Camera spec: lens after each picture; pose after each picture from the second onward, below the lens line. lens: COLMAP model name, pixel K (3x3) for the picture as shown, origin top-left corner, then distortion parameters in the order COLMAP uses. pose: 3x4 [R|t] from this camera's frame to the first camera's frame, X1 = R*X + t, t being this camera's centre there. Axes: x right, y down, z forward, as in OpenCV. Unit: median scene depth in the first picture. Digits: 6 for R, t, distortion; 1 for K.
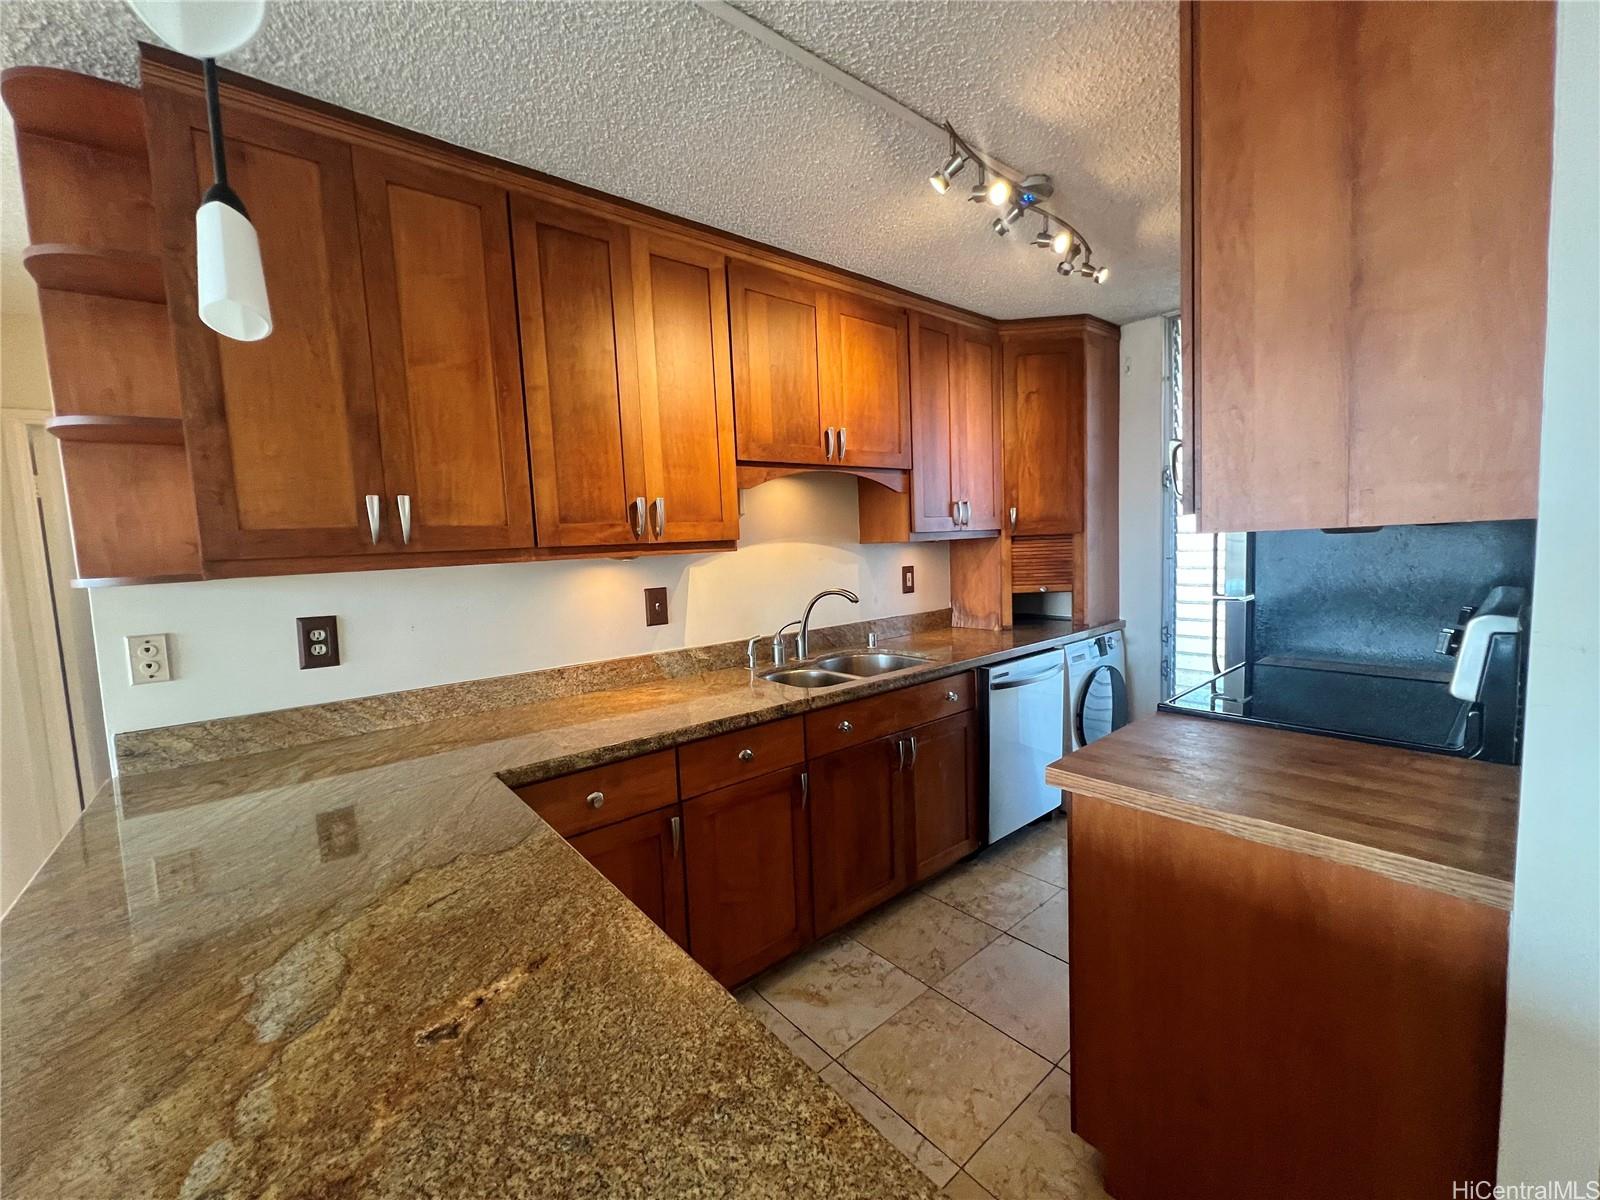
lens RADIAL K [[639.6, 0, 800.0], [0, 639.6, 600.0], [0, 0, 1]] dist [0.001534, 0.000300]
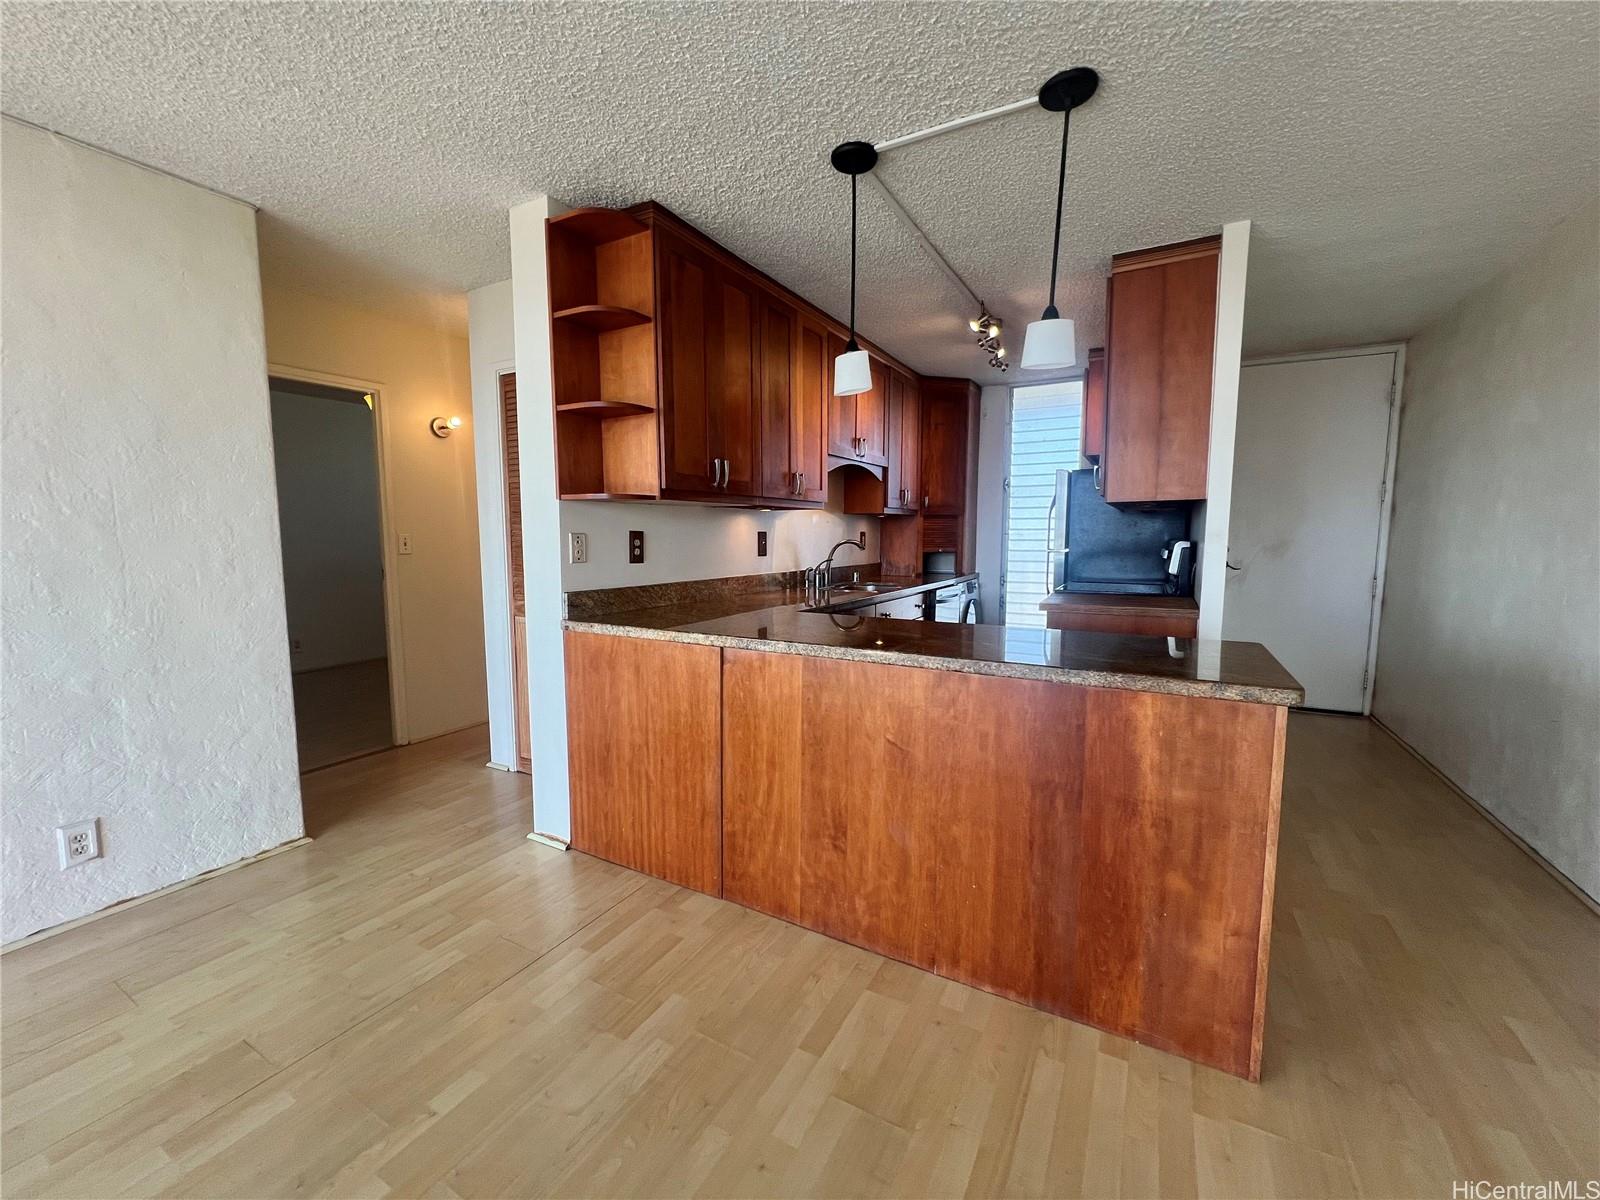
lens RADIAL K [[639.6, 0, 800.0], [0, 639.6, 600.0], [0, 0, 1]] dist [0.001534, 0.000300]
pose [[0.931129, 0.005137, 0.364654, -0.715514], [-0.007719, 0.999954, 0.005624, 0.139140], [-0.364609, -0.008052, 0.931126, -0.469942]]
